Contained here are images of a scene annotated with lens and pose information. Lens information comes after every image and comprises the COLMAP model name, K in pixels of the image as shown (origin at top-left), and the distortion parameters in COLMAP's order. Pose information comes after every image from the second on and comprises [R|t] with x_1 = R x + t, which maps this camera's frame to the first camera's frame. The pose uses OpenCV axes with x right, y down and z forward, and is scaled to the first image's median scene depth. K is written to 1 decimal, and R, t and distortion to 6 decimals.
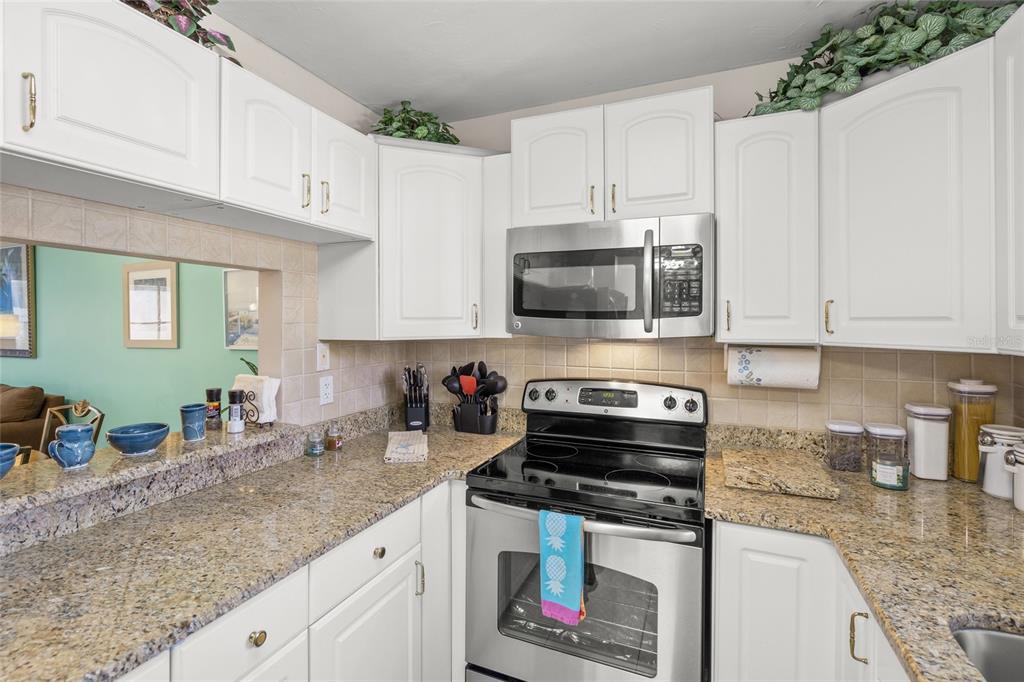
lens RADIAL K [[460.9, 0, 516.7], [0, 460.9, 320.3], [0, 0, 1]] dist [-0.003734, 0.001552]
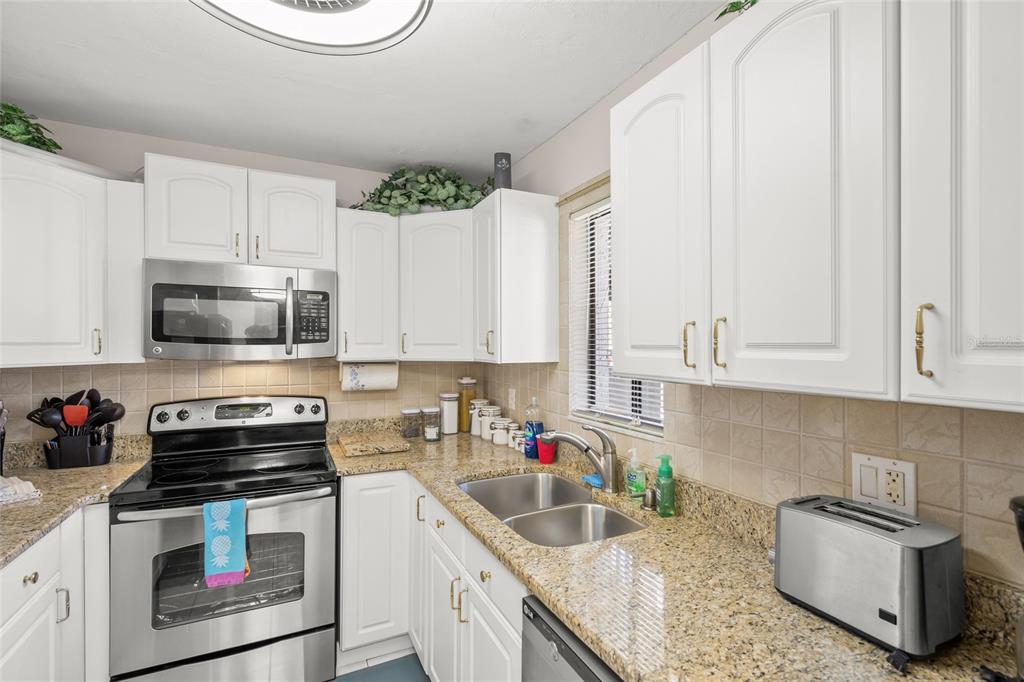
lens RADIAL K [[460.9, 0, 513.4], [0, 460.9, 342.7], [0, 0, 1]] dist [-0.003734, 0.001552]
pose [[0.653244, 0.003715, 0.757138, -0.299227], [0.000375, 0.999986, -0.005231, -0.001020], [-0.757147, 0.003701, 0.653234, -0.357273]]
